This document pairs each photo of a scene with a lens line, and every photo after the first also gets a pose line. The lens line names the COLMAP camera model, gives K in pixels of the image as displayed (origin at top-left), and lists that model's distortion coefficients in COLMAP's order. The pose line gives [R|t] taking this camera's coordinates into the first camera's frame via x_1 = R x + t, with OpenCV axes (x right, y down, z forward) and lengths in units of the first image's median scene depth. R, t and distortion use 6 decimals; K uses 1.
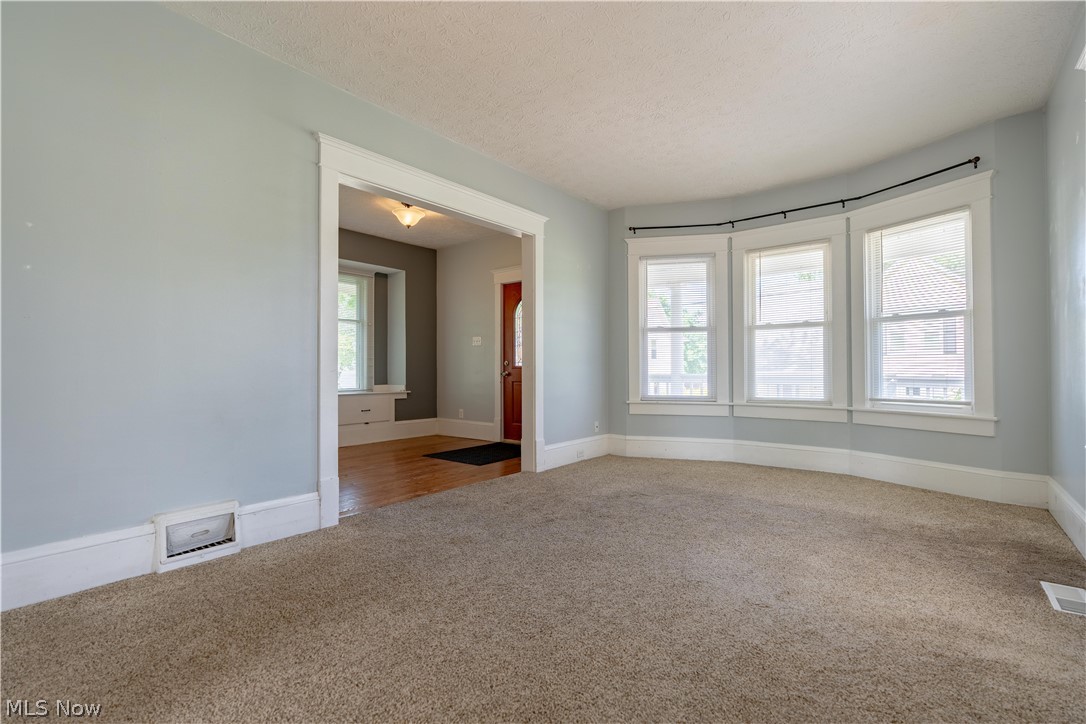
lens RADIAL K [[485.5, 0, 545.7], [0, 485.5, 360.0], [0, 0, 1]] dist [-0.002037, 0.001149]
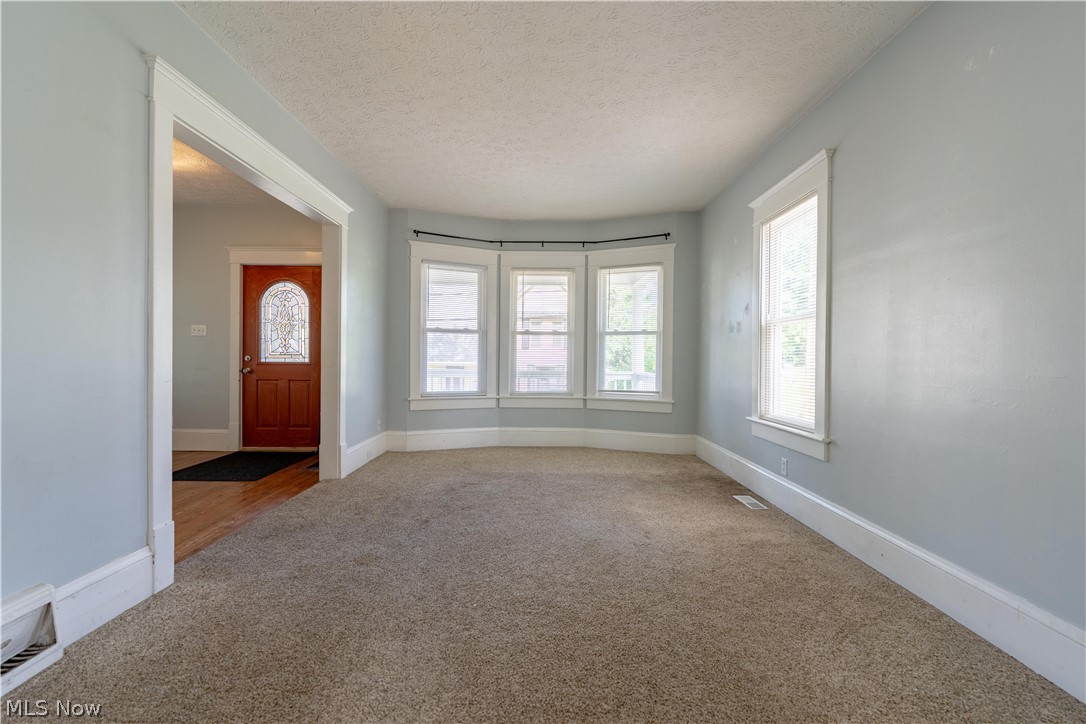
lens RADIAL K [[476.7, 0, 529.9], [0, 476.7, 361.2], [0, 0, 1]] dist [-0.001909, 0.000740]
pose [[0.787203, 0.004958, 0.616673, -0.345076], [-0.022473, 0.999534, 0.020651, -0.028087], [-0.616284, -0.030114, 0.786948, 0.058967]]
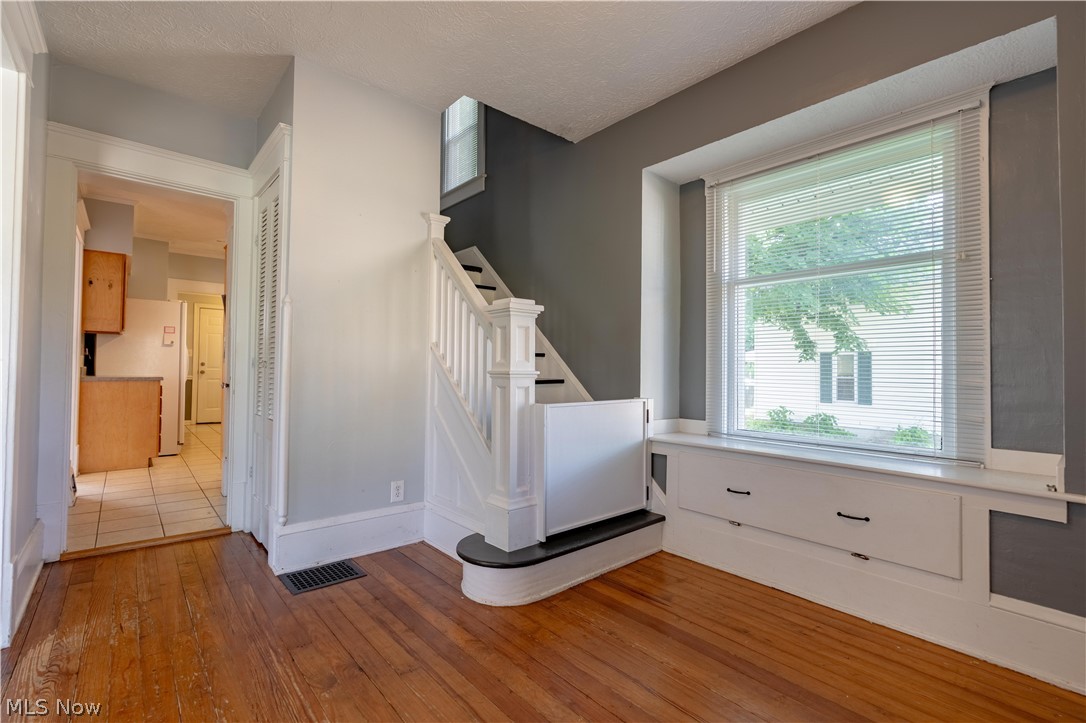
lens RADIAL K [[476.7, 0, 529.9], [0, 476.7, 360.7], [0, 0, 1]] dist [-0.001909, 0.000740]
pose [[-0.174174, -0.017383, -0.984562, -0.002683], [0.005584, 0.999811, -0.018640, -0.000839], [0.984699, -0.008744, -0.174044, 1.389385]]
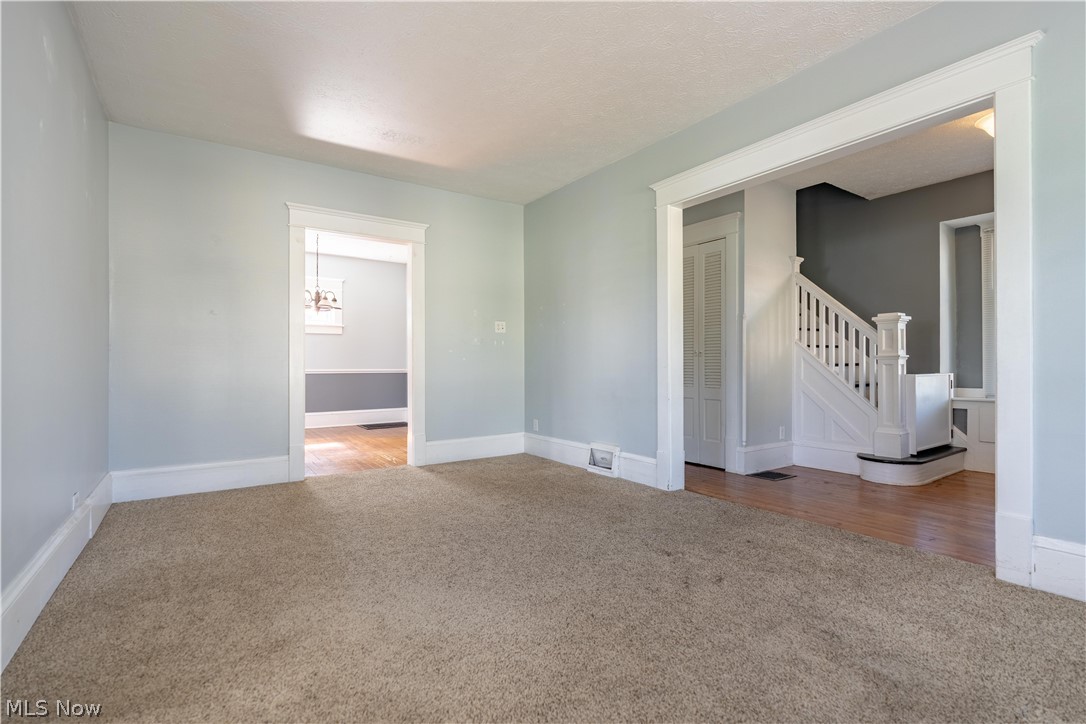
lens RADIAL K [[493.9, 0, 544.6], [0, 493.9, 364.5], [0, 0, 1]] dist [-0.000514, 0.000331]
pose [[-0.271123, 0.001155, -0.962544, 0.665983], [0.017528, 0.999839, -0.003738, 0.012064], [0.962385, -0.017885, -0.271100, 0.802007]]
